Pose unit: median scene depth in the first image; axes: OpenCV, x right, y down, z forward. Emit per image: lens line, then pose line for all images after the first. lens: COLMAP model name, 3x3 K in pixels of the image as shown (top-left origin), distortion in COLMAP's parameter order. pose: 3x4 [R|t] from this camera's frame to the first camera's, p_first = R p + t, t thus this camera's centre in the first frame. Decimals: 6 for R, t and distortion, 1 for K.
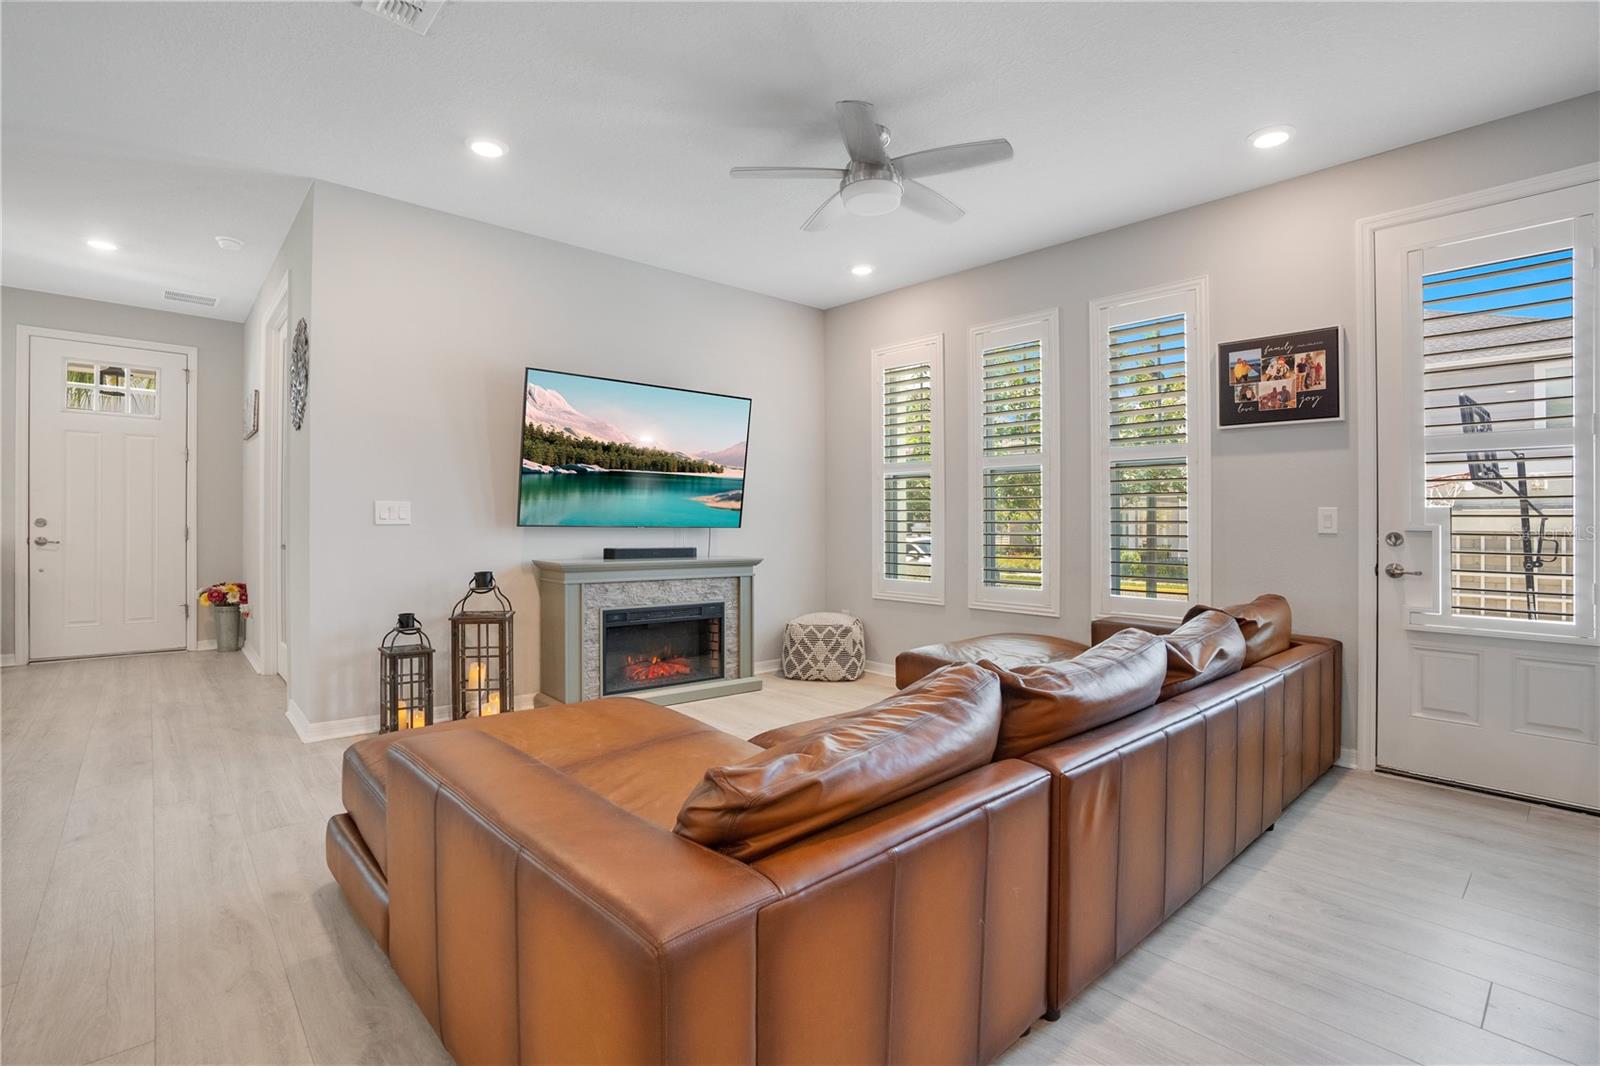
lens RADIAL K [[759.1, 0, 783.0], [0, 759.1, 514.2], [0, 0, 1]] dist [-0.066787, 0.026243]
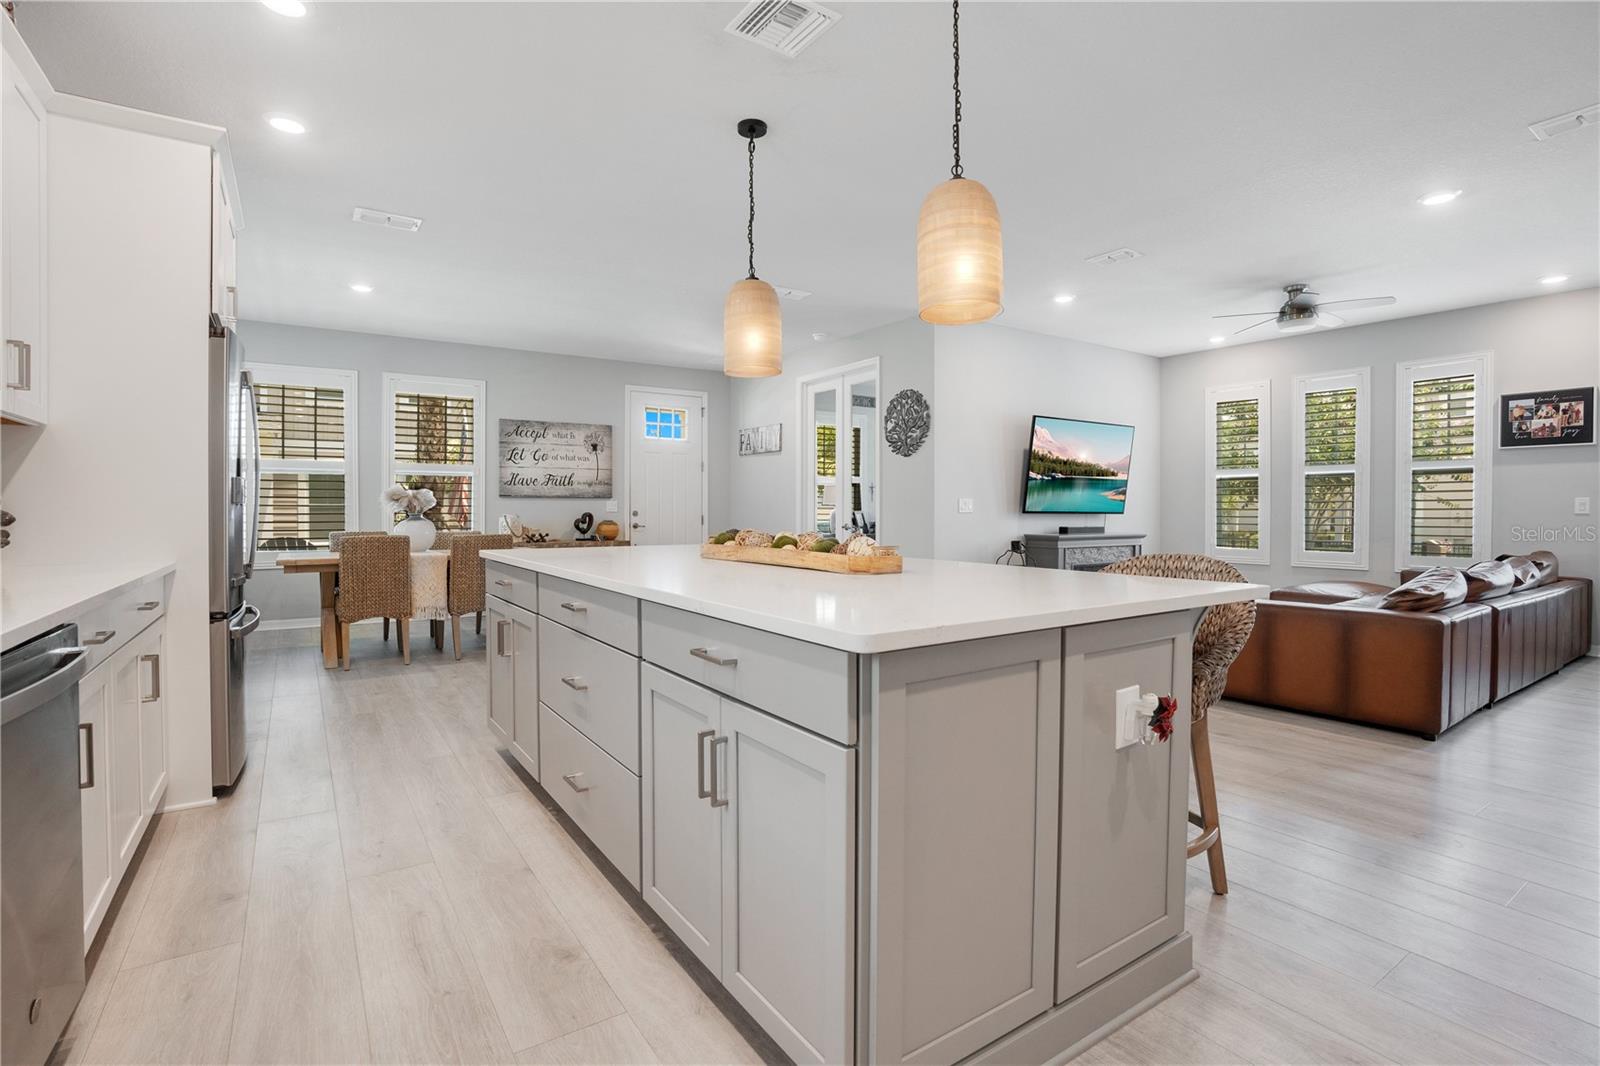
lens RADIAL K [[759.1, 0, 784.5], [0, 759.1, 520.3], [0, 0, 1]] dist [-0.066787, 0.026243]
pose [[0.990951, -0.006656, -0.134057, -0.740127], [0.010076, 0.999640, 0.024851, -0.015444], [0.133843, -0.025976, 0.990662, -0.772579]]
